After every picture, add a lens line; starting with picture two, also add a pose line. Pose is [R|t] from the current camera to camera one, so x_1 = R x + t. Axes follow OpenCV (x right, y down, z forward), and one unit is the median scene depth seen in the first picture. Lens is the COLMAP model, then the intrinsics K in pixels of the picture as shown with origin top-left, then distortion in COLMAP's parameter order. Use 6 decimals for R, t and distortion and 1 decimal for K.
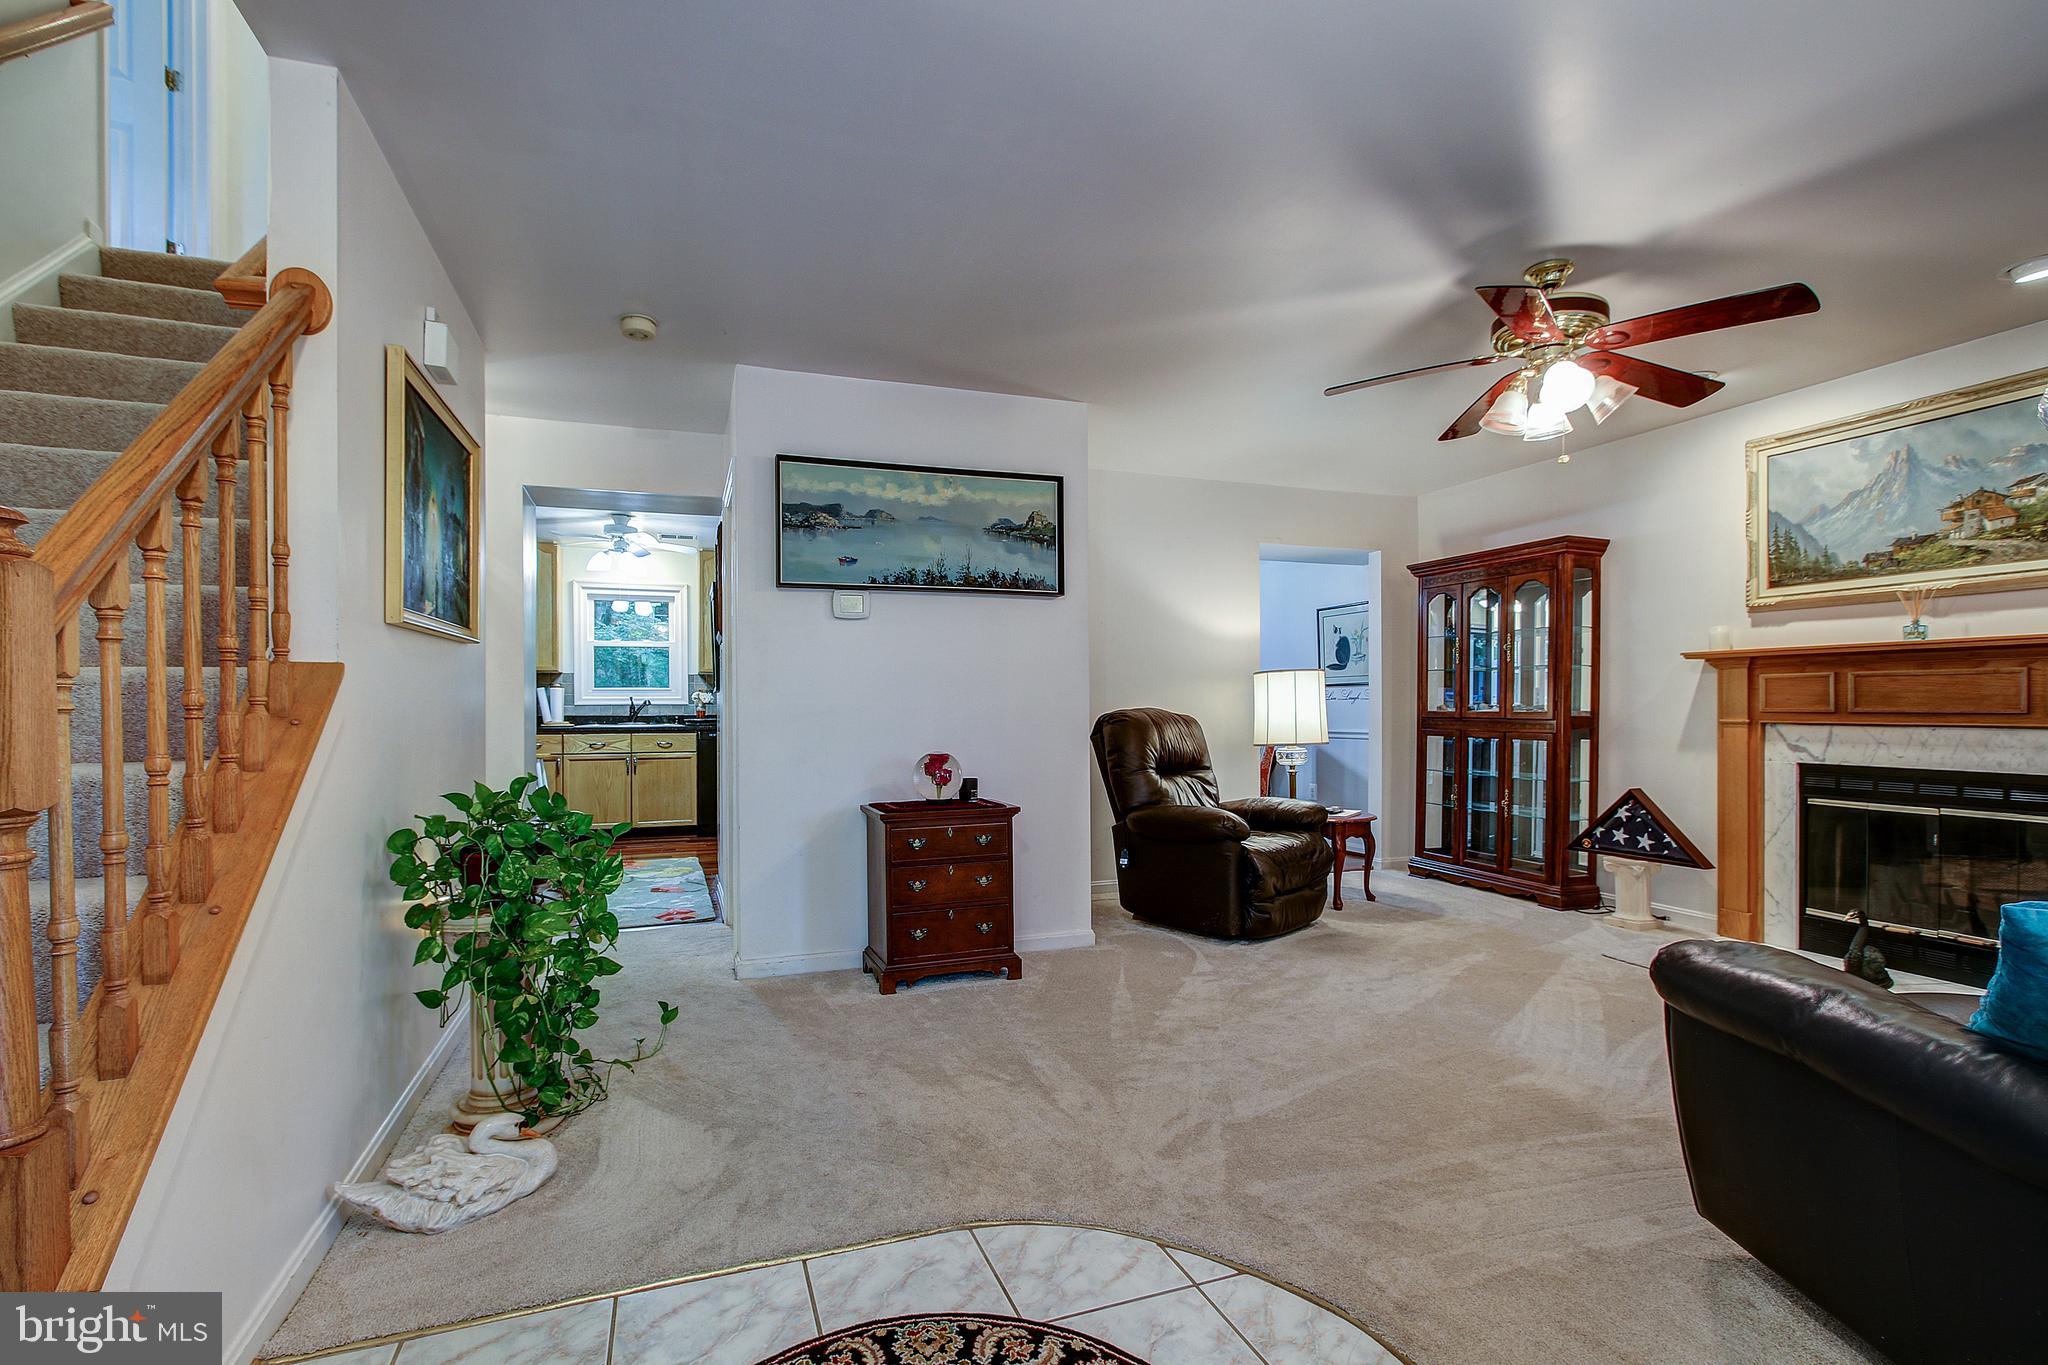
lens RADIAL K [[942.5, 0, 1015.9], [0, 942.5, 711.3], [0, 0, 1]] dist [-0.008894, 0.000377]
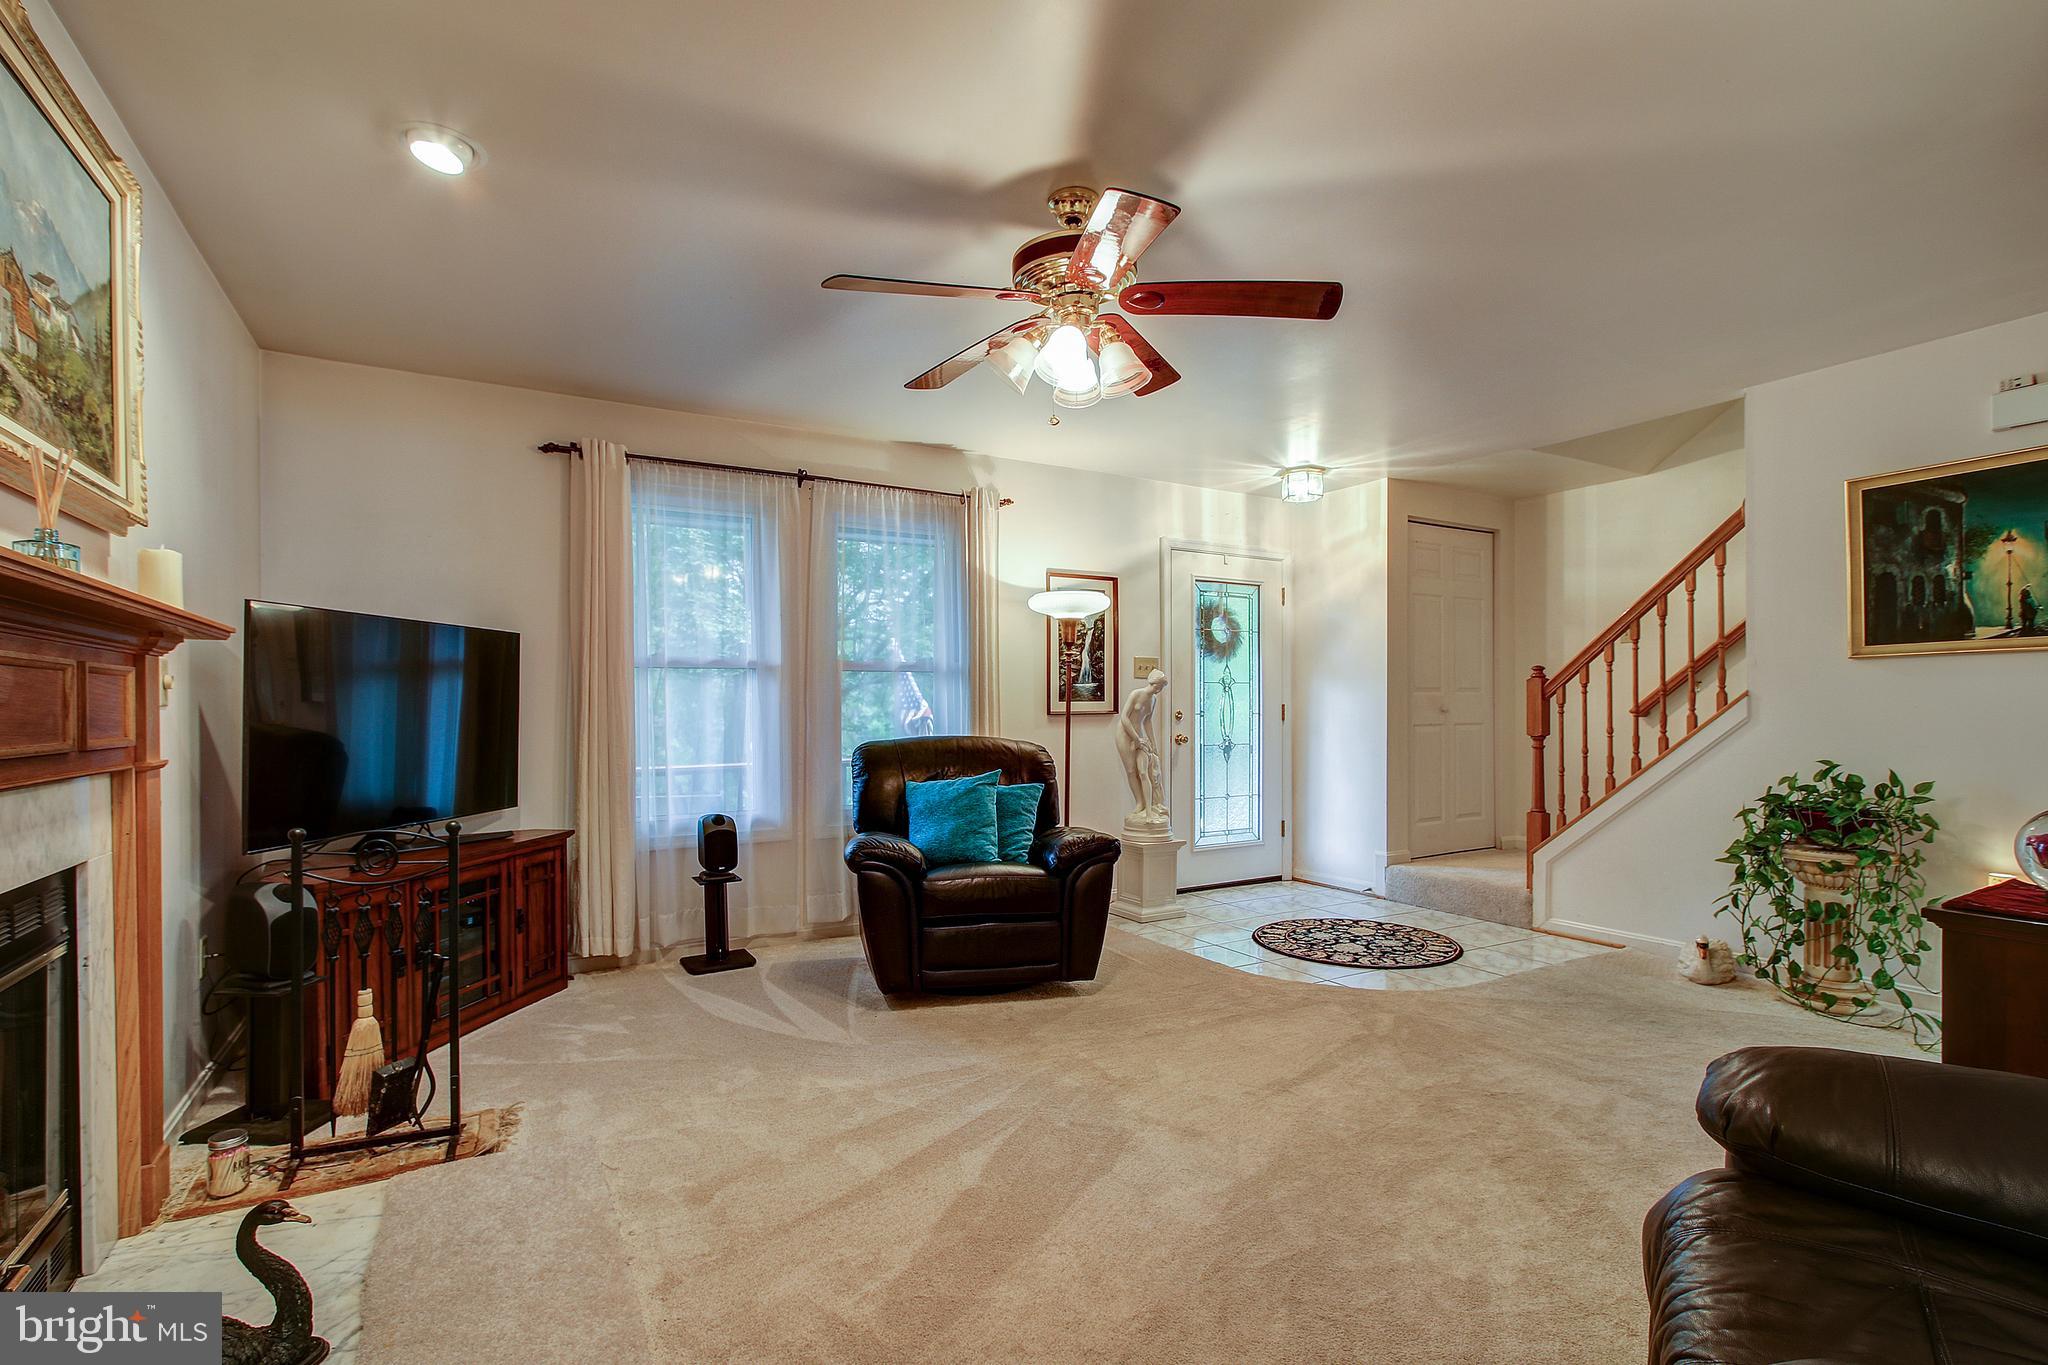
lens RADIAL K [[942.5, 0, 1015.9], [0, 942.5, 711.3], [0, 0, 1]] dist [-0.008894, 0.000377]
pose [[-0.985619, 0.007480, -0.168815, 0.571799], [0.005796, 0.999928, 0.010468, -0.018956], [0.168882, 0.009339, -0.985592, 1.366647]]
